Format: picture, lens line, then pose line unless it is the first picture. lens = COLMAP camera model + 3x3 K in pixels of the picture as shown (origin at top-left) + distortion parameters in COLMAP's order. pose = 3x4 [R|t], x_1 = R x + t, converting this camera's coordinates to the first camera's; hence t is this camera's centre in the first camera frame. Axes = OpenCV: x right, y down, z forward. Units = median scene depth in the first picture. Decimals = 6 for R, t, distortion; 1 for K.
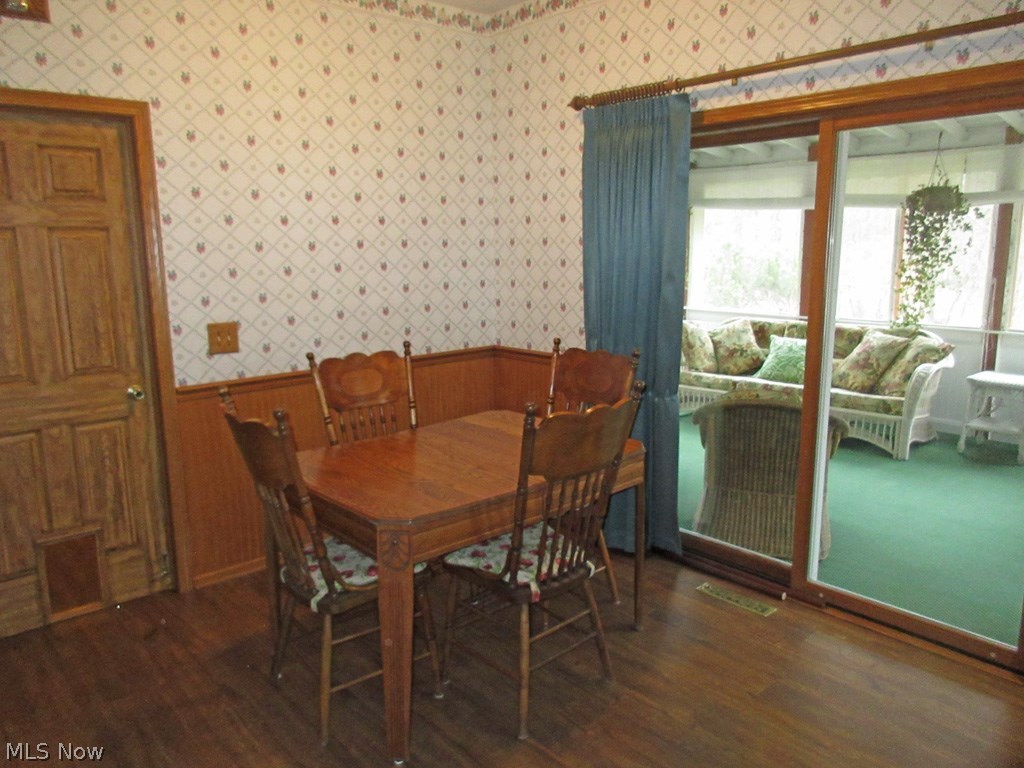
lens RADIAL K [[762.8, 0, 508.0], [0, 762.8, 386.2], [0, 0, 1]] dist [0.001979, 0.004280]
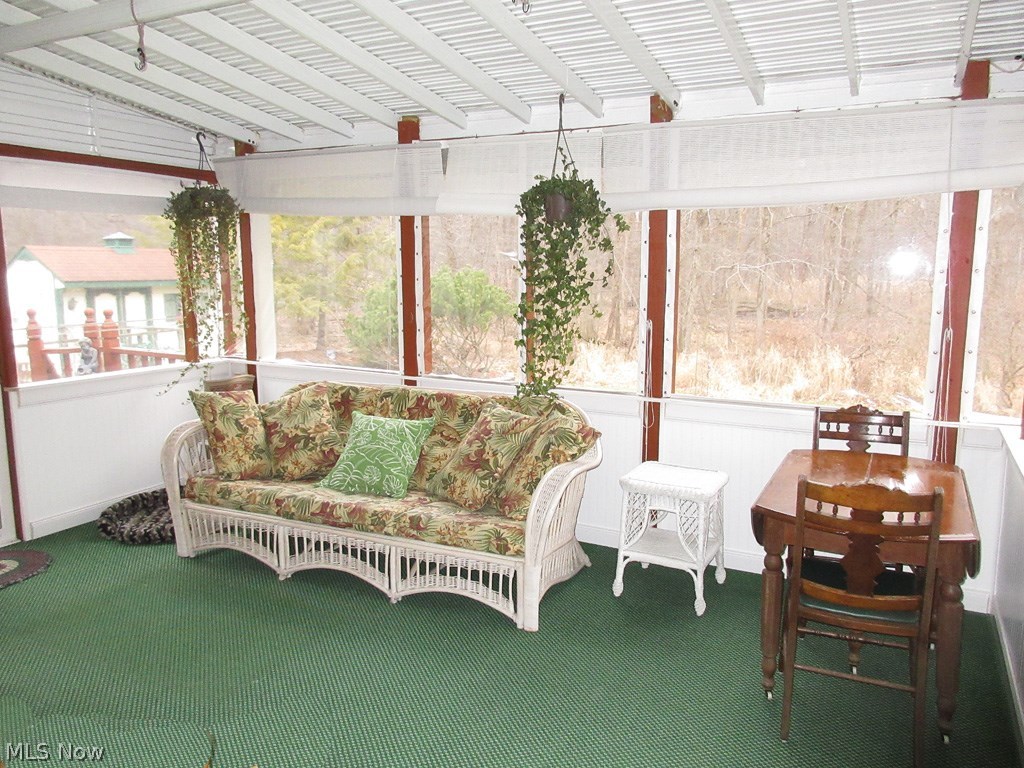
lens RADIAL K [[762.8, 0, 513.0], [0, 762.8, 385.3], [0, 0, 1]] dist [0.001979, 0.004280]
pose [[0.935924, -0.044417, 0.349389, 0.279159], [0.055205, 0.998255, -0.020973, -0.075570], [-0.347848, 0.038917, 0.936743, 0.403757]]
